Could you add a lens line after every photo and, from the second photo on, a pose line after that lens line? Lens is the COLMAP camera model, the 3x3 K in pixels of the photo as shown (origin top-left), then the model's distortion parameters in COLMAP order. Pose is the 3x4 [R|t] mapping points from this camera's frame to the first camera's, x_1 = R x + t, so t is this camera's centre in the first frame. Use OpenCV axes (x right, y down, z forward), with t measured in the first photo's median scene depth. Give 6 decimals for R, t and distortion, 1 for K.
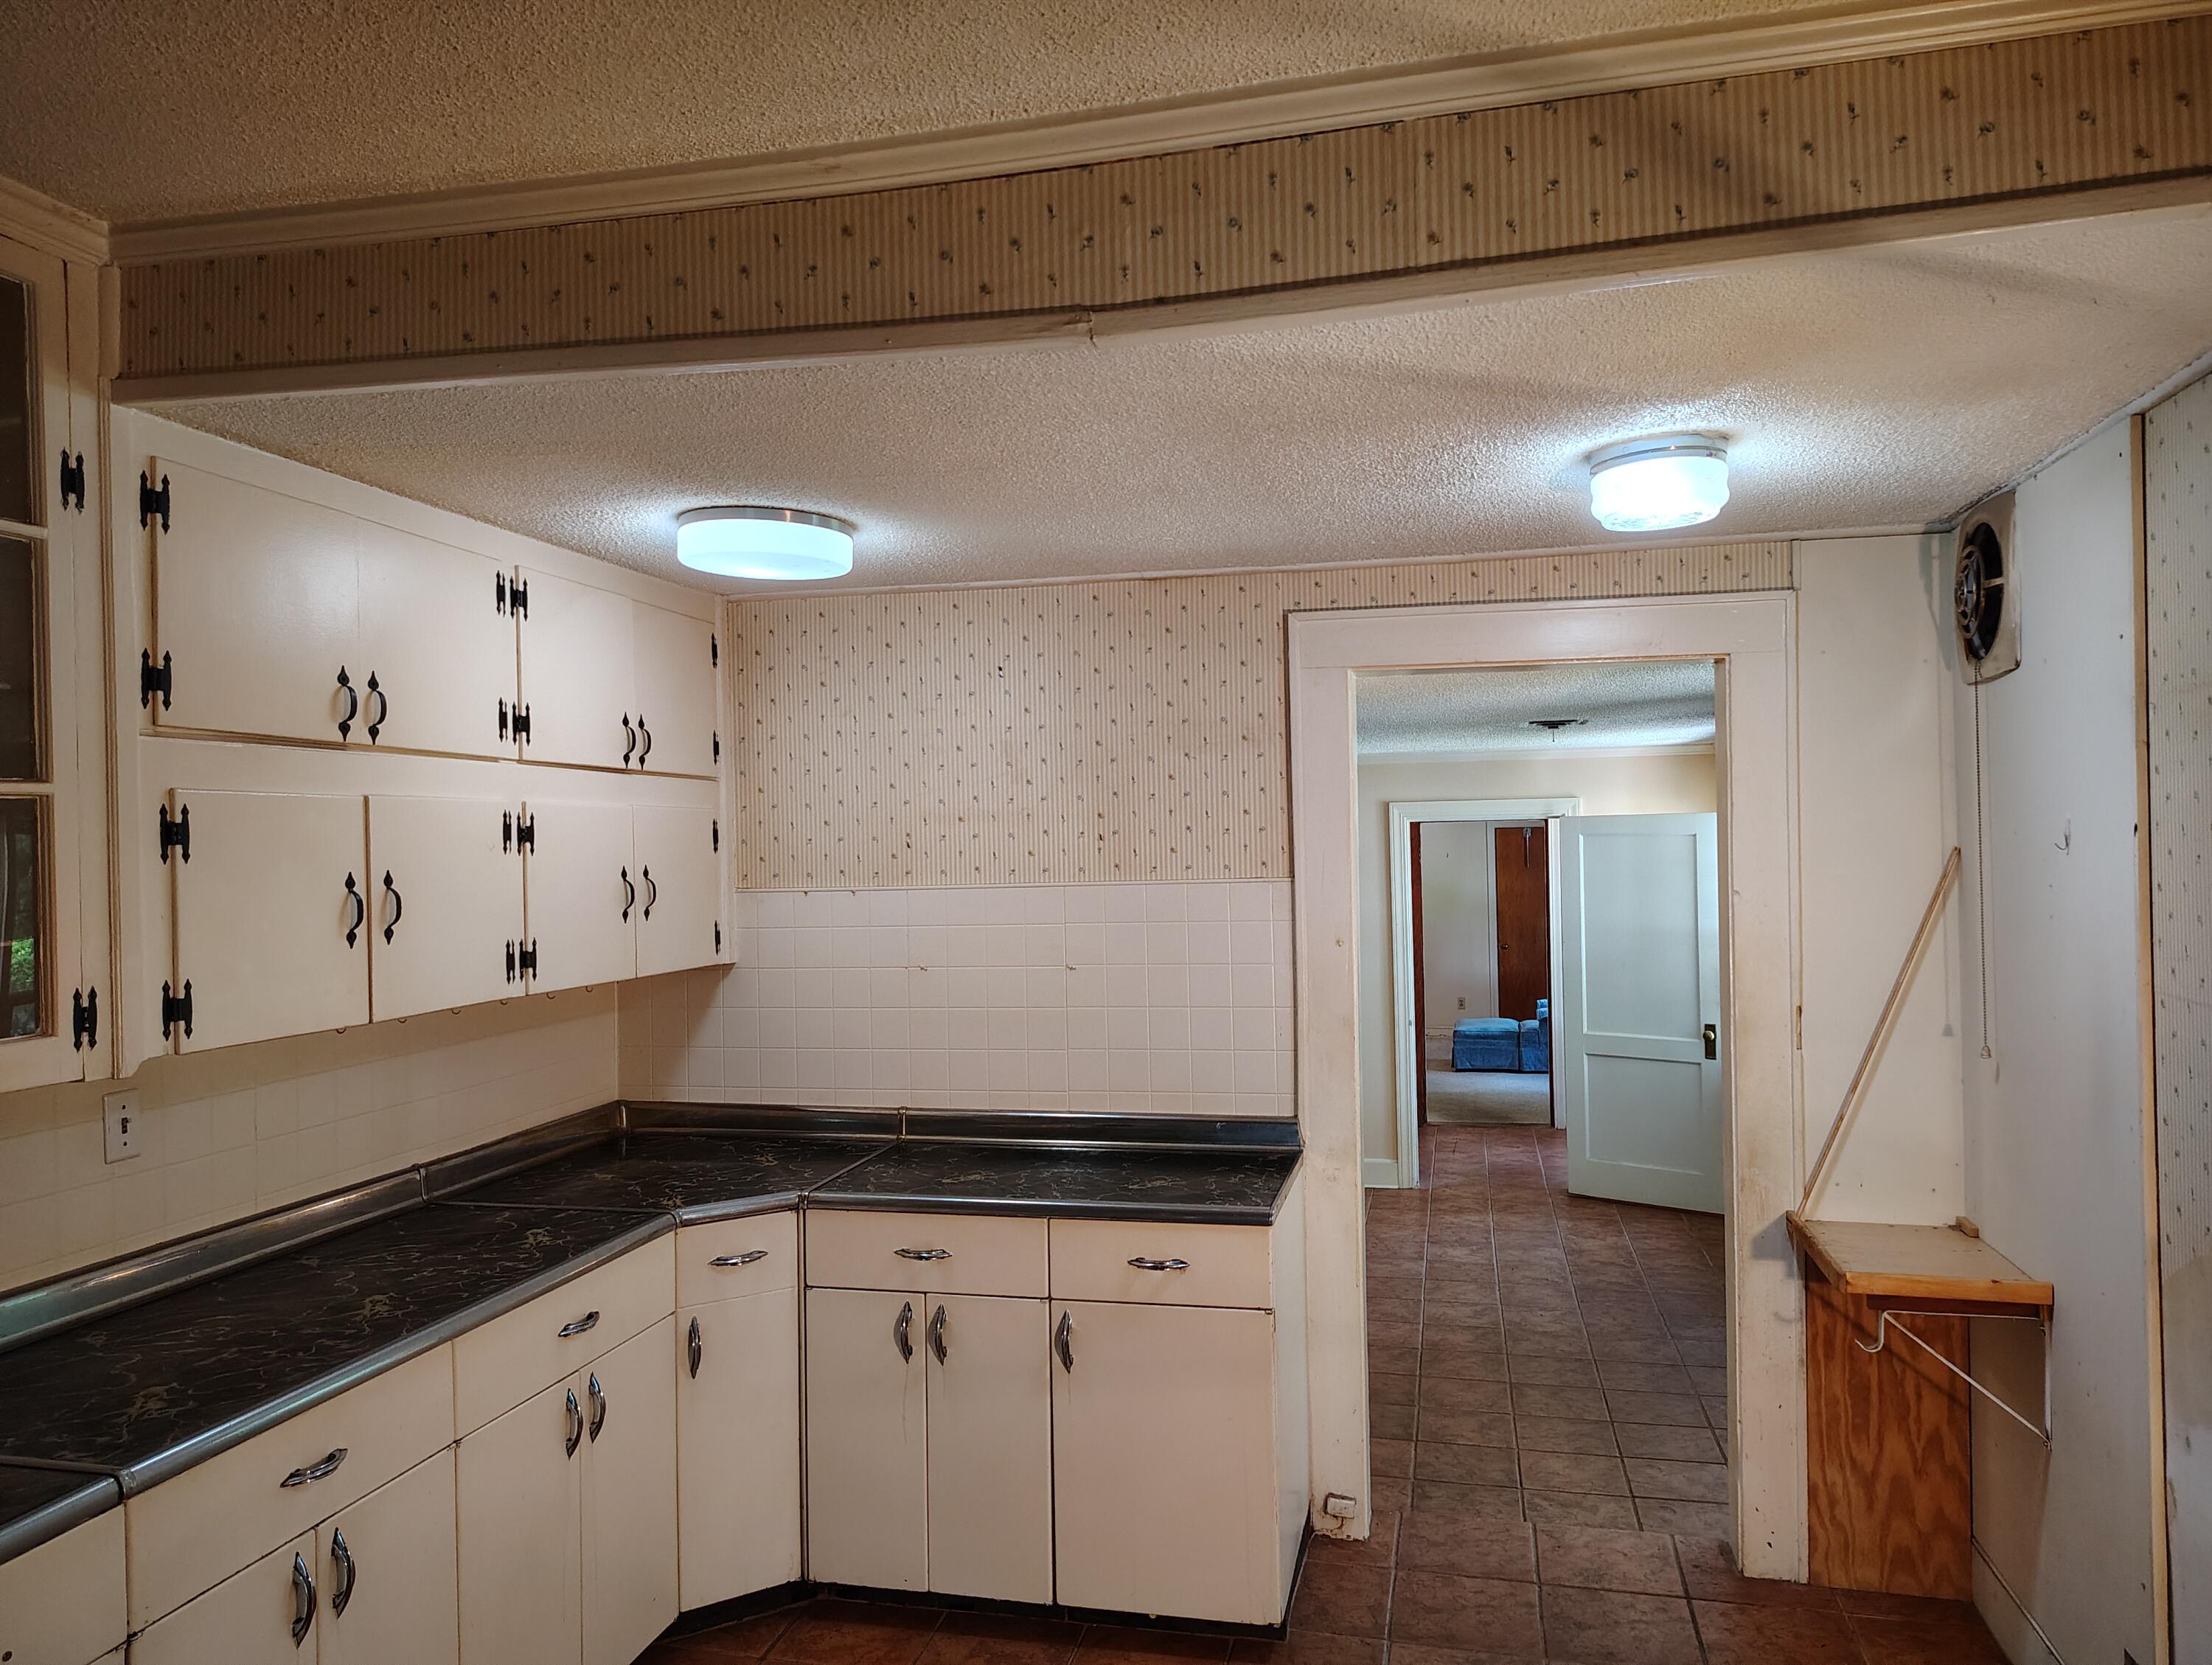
lens RADIAL K [[1540.1, 0, 1092.9], [0, 1540.1, 840.9], [0, 0, 1]] dist [0.054358, -0.055855]
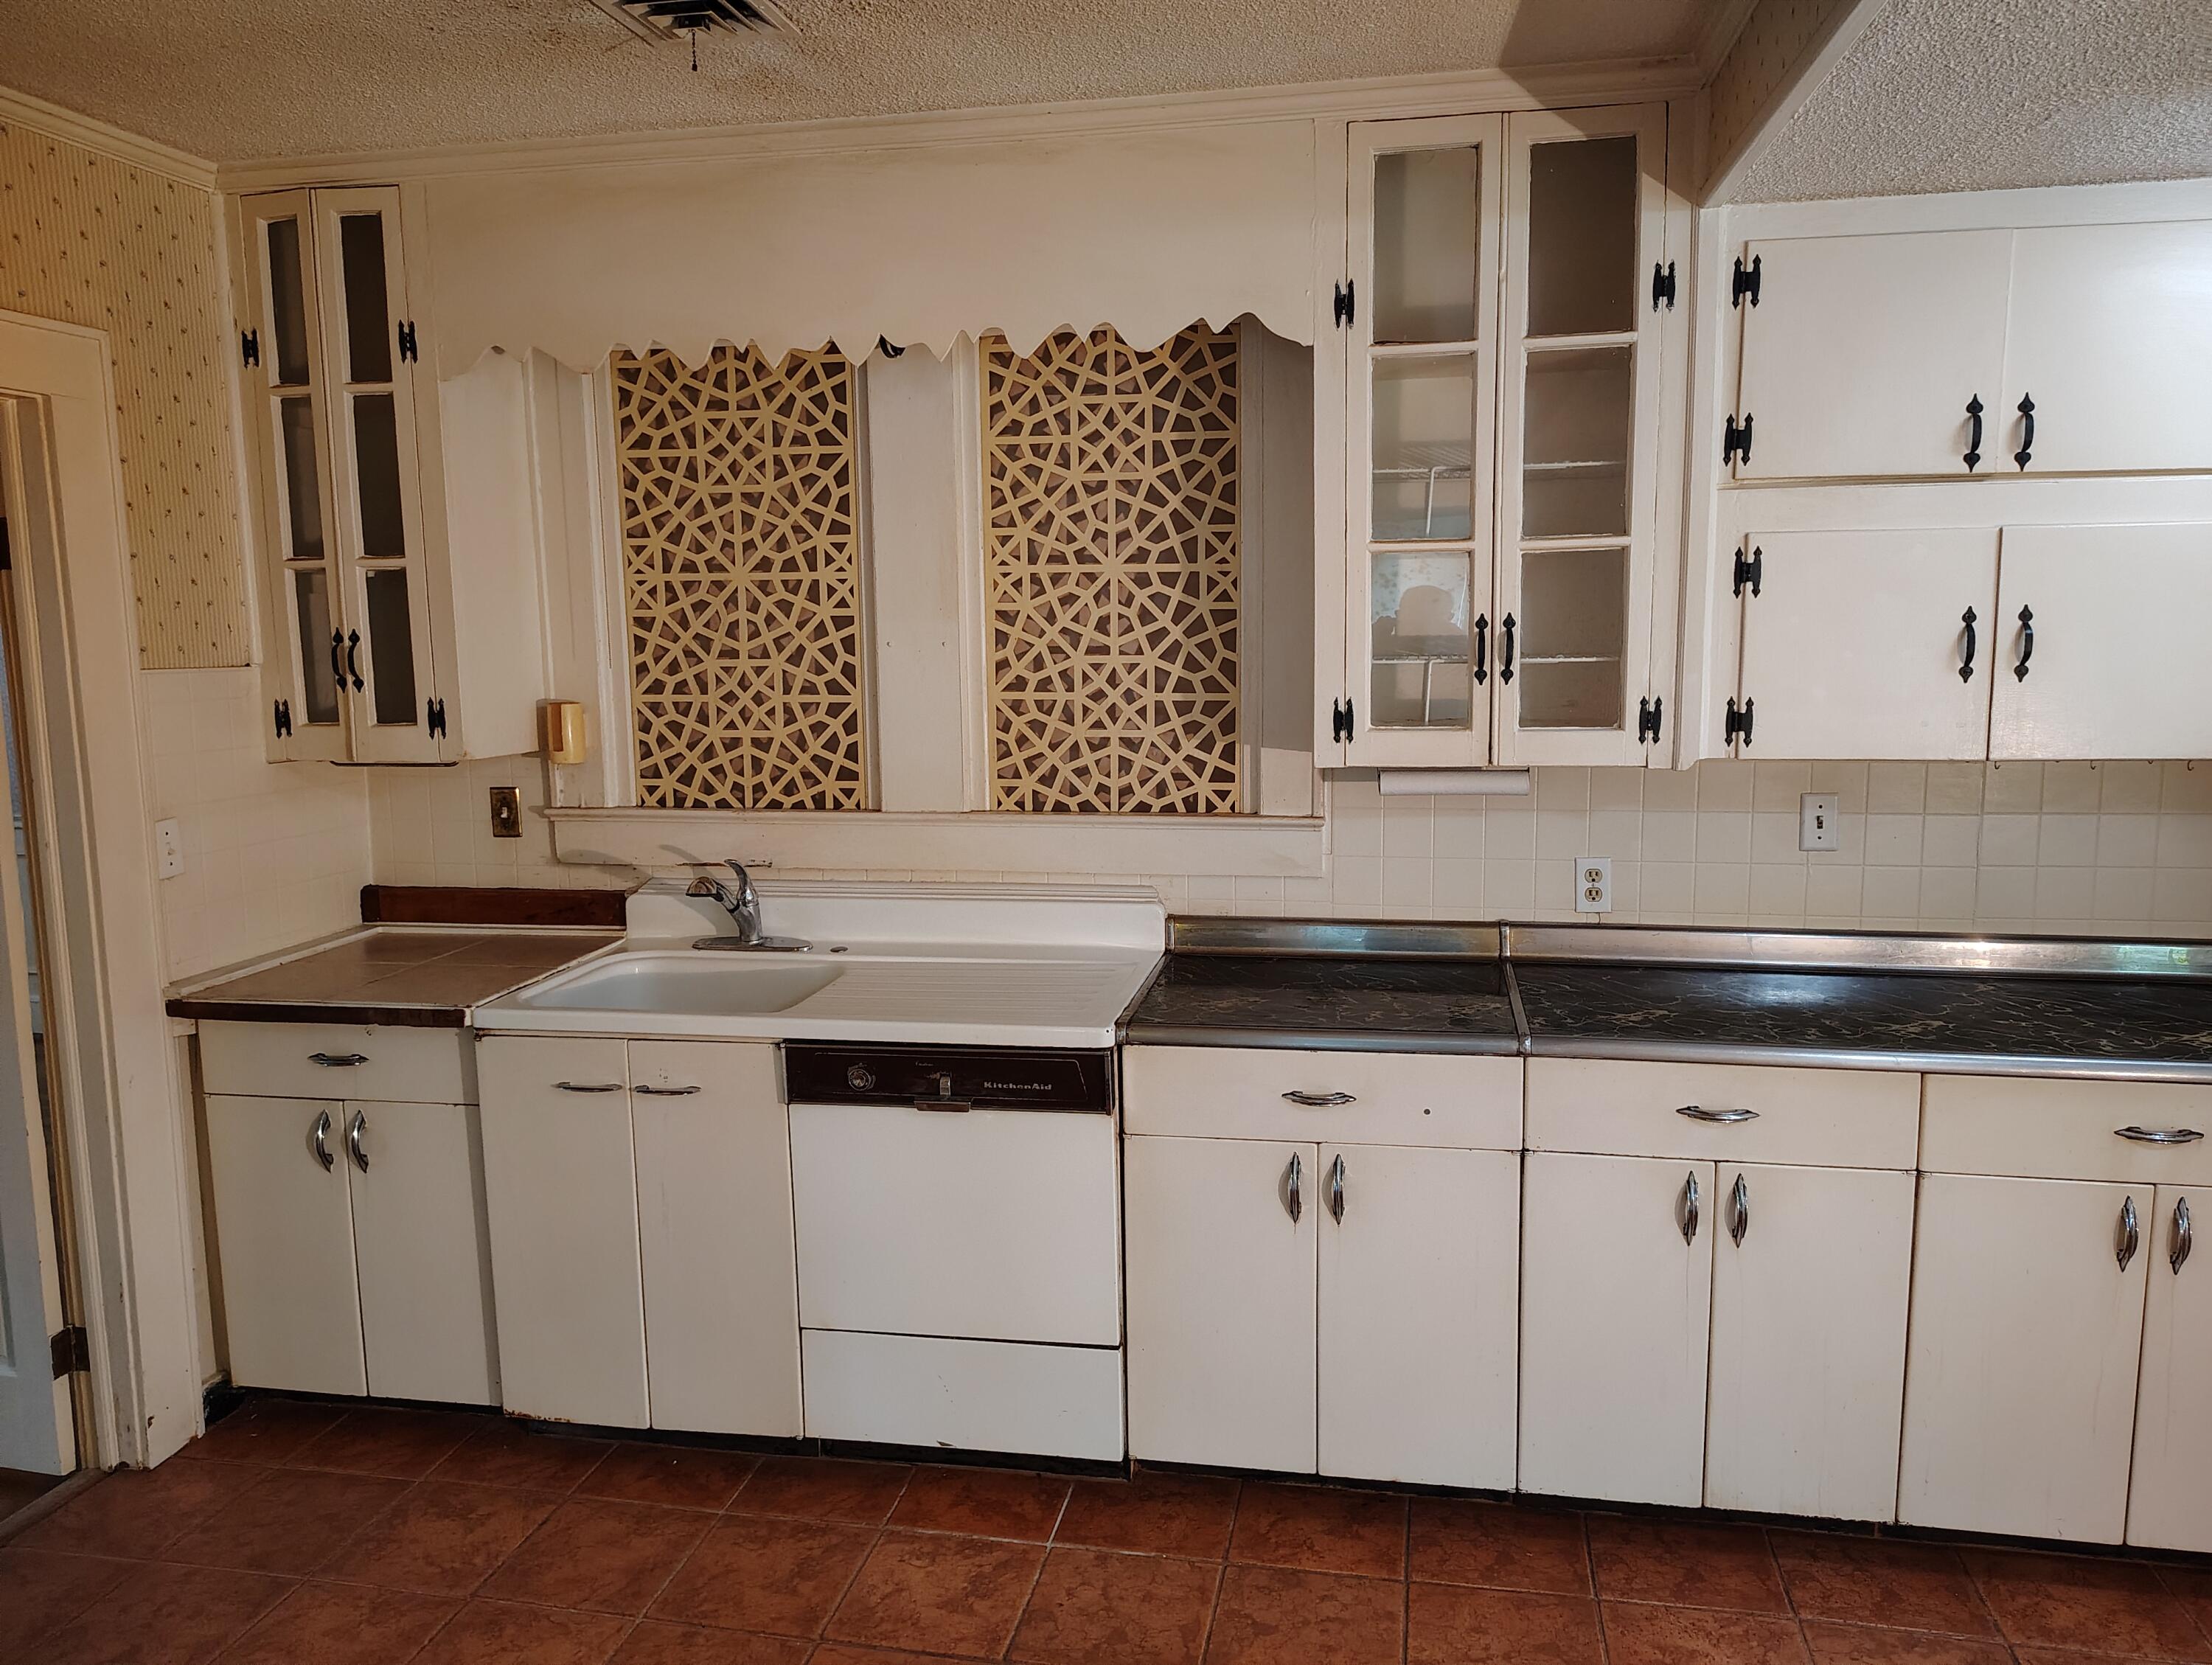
lens RADIAL K [[1519.2, 0, 1142.3], [0, 1519.2, 836.7], [0, 0, 1]] dist [0.072510, -0.102320]
pose [[0.049663, 0.156191, -0.986477, 0.568539], [0.015432, 0.987458, 0.157123, 0.003311], [0.998647, -0.023027, 0.046630, 0.488232]]
